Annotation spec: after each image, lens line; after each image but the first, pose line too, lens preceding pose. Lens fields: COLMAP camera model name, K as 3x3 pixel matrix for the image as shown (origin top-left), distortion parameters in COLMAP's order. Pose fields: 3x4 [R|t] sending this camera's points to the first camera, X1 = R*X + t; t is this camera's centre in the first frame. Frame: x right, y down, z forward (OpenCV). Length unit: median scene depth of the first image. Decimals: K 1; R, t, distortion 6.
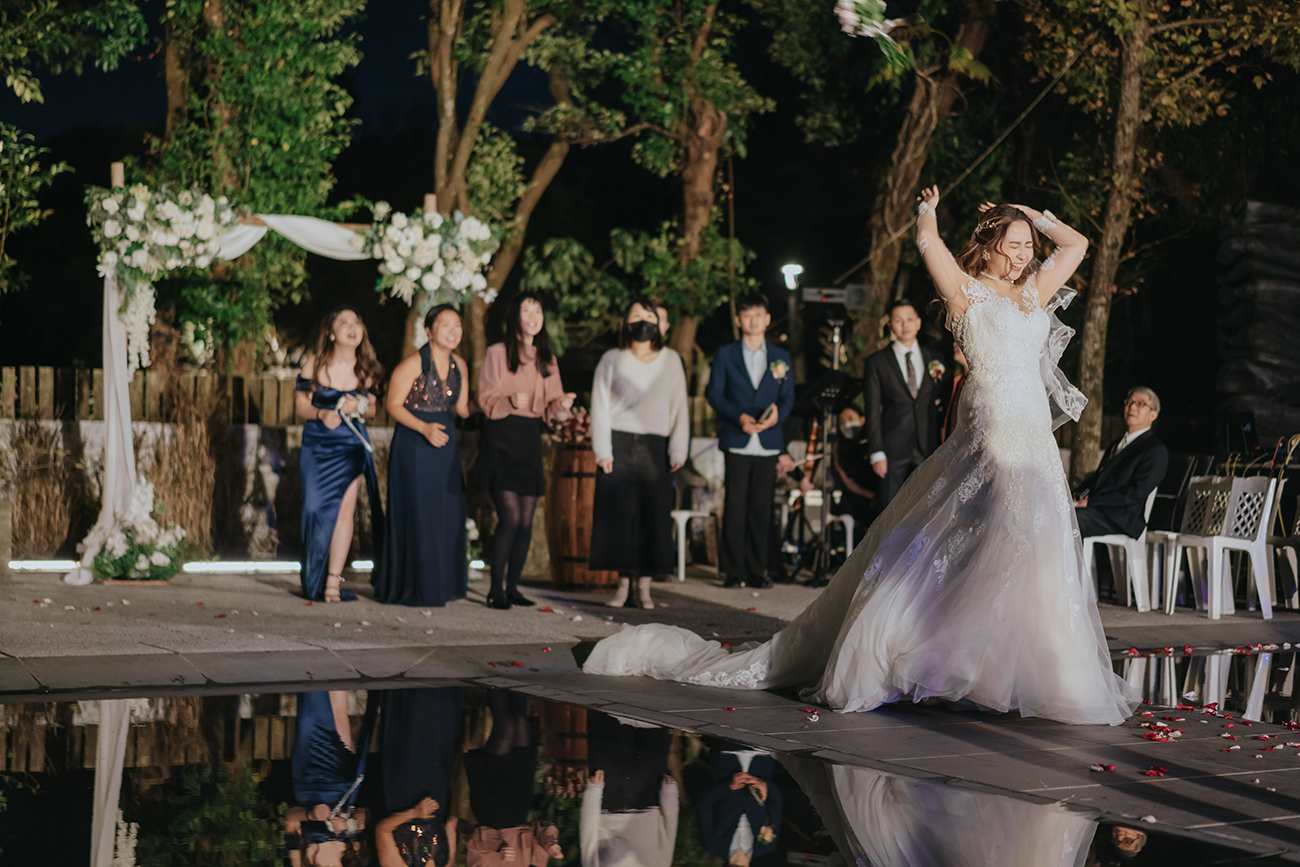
lens RADIAL K [[1991.5, 0, 650.0], [0, 1991.5, 433.5], [0, 0, 1]] dist [0.003014, 0.010433]
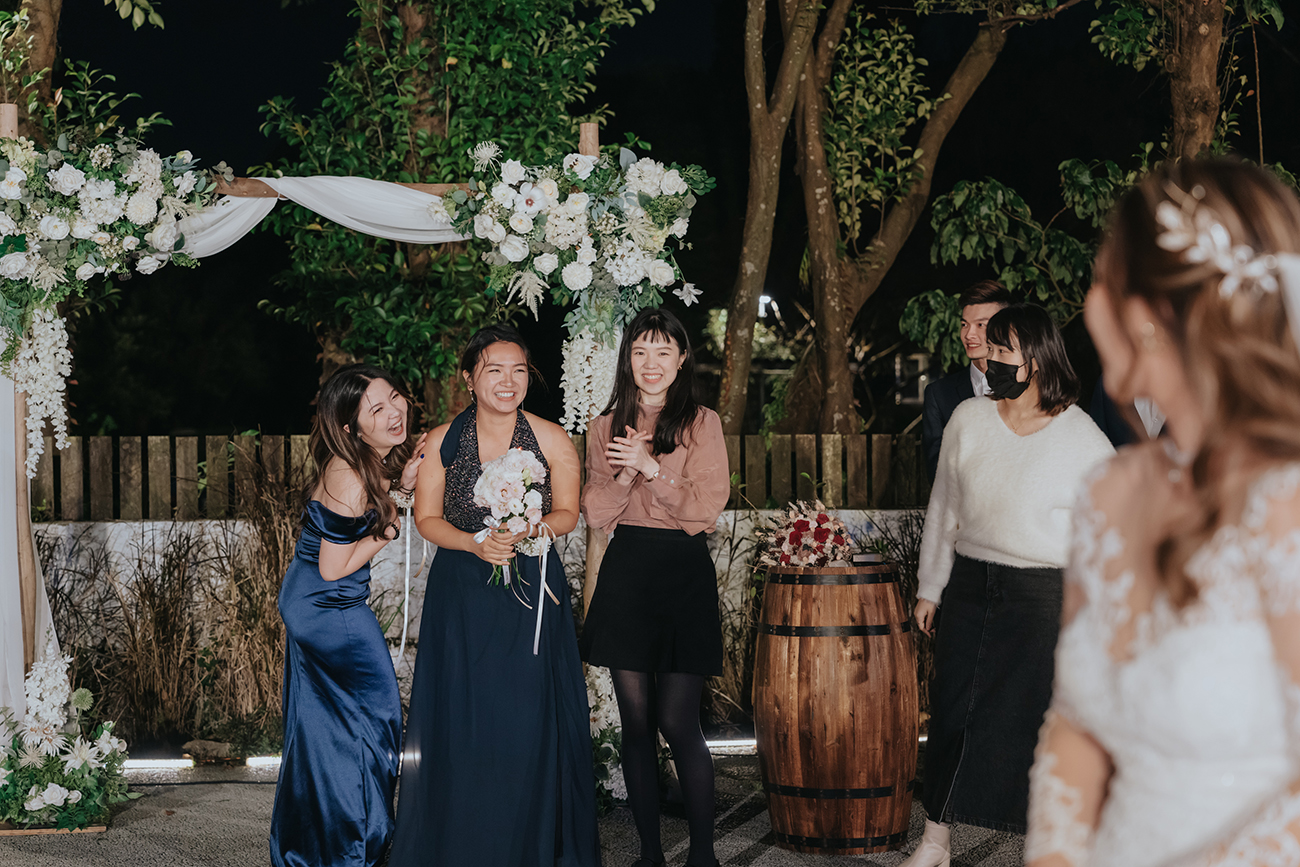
lens RADIAL K [[2418.0, 0, 650.0], [0, 2418.0, 433.5], [0, 0, 1]] dist [0.024850, -0.048165]
pose [[0.958848, -0.031388, -0.282179, 0.101491], [0.032341, 0.999476, -0.001279, -0.030209], [0.282071, -0.007900, 0.959361, 0.349746]]
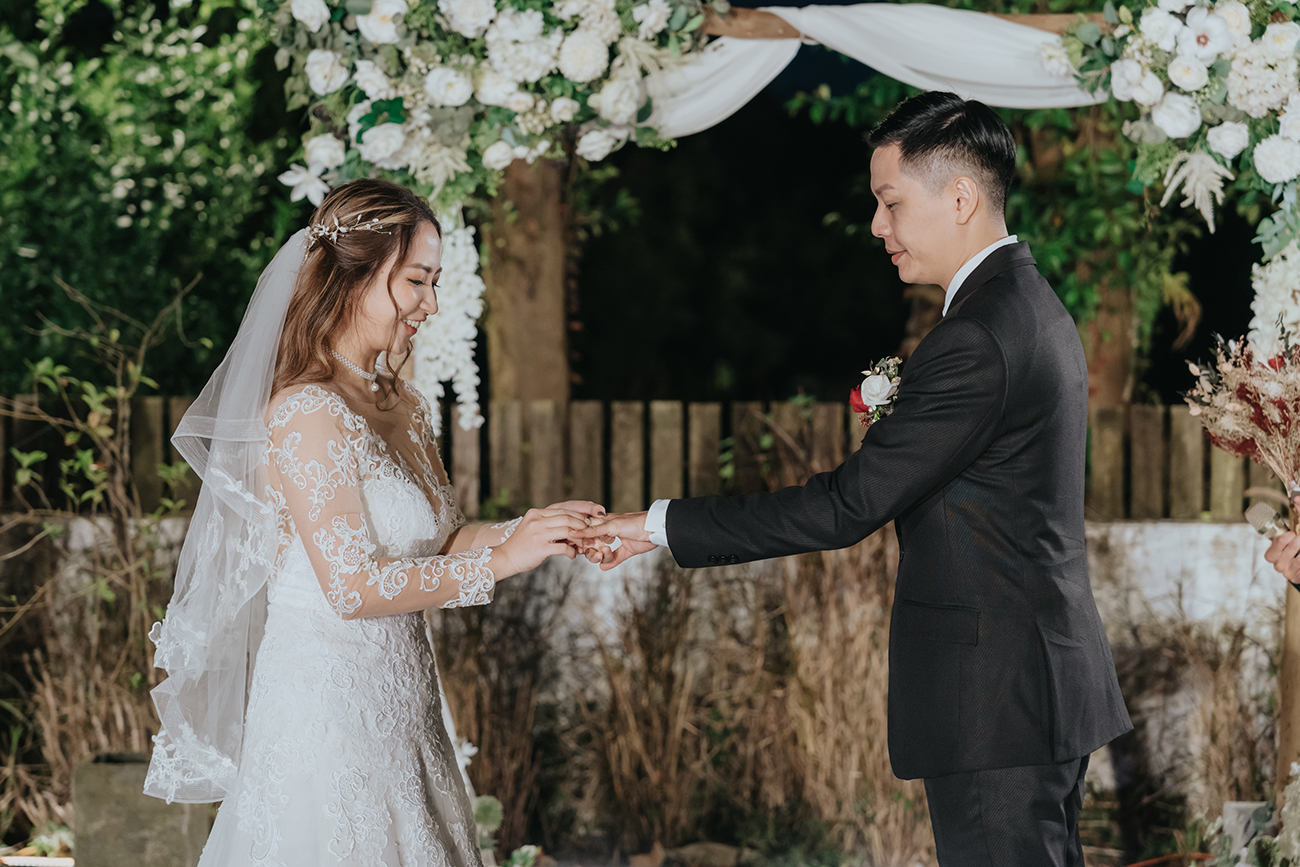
lens RADIAL K [[2715.2, 0, 650.0], [0, 2715.2, 433.5], [0, 0, 1]] dist [0.212027, -2.049075]
pose [[0.858885, -0.010736, -0.512055, 0.038680], [0.018653, 0.999773, 0.010326, -0.035510], [0.511828, -0.018420, 0.858891, 0.535791]]
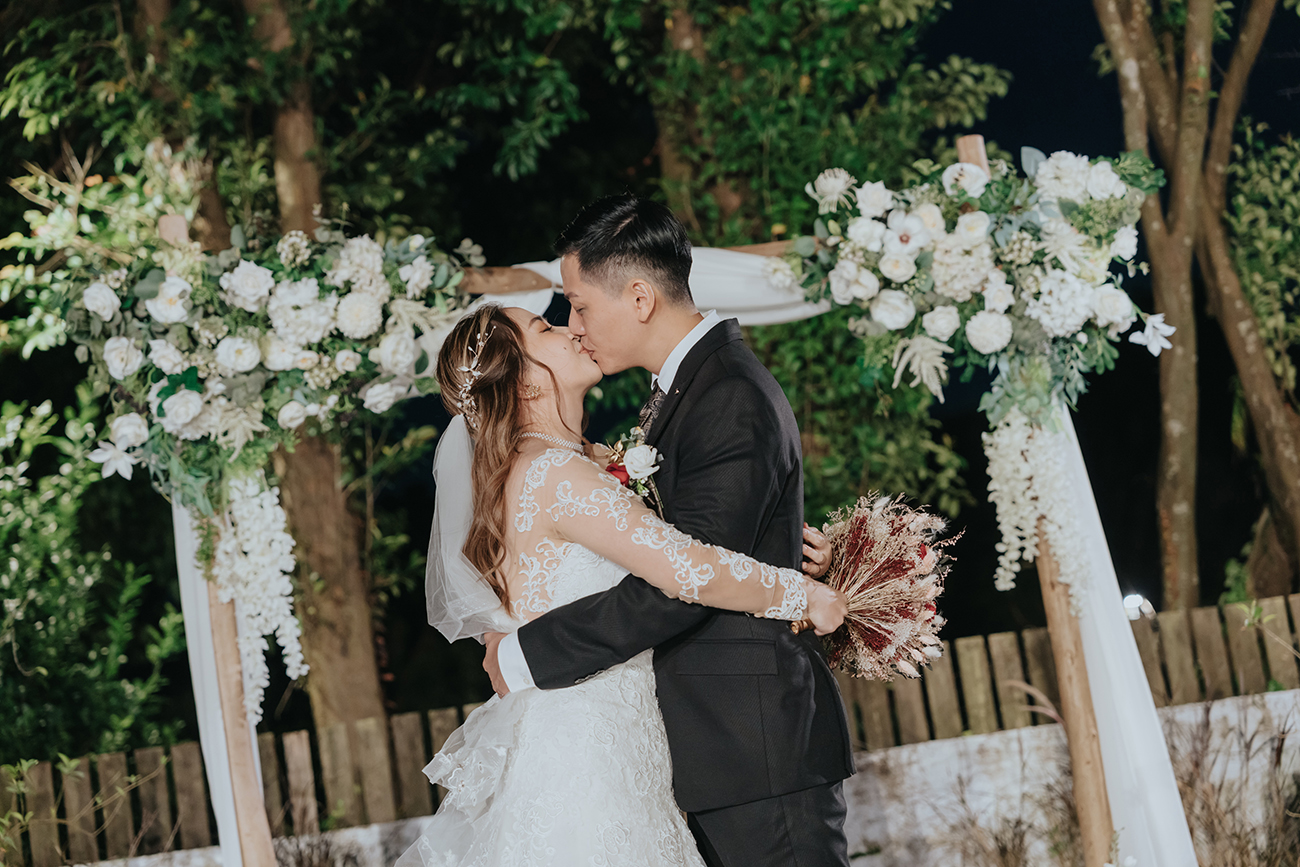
lens RADIAL K [[2244.2, 0, 650.0], [0, 2244.2, 433.5], [0, 0, 1]] dist [0.036143, -0.113921]
pose [[0.885318, -0.226740, -0.405956, 0.005236], [0.168305, 0.970113, -0.174796, 0.008665], [0.433457, 0.086426, 0.897021, 0.579184]]
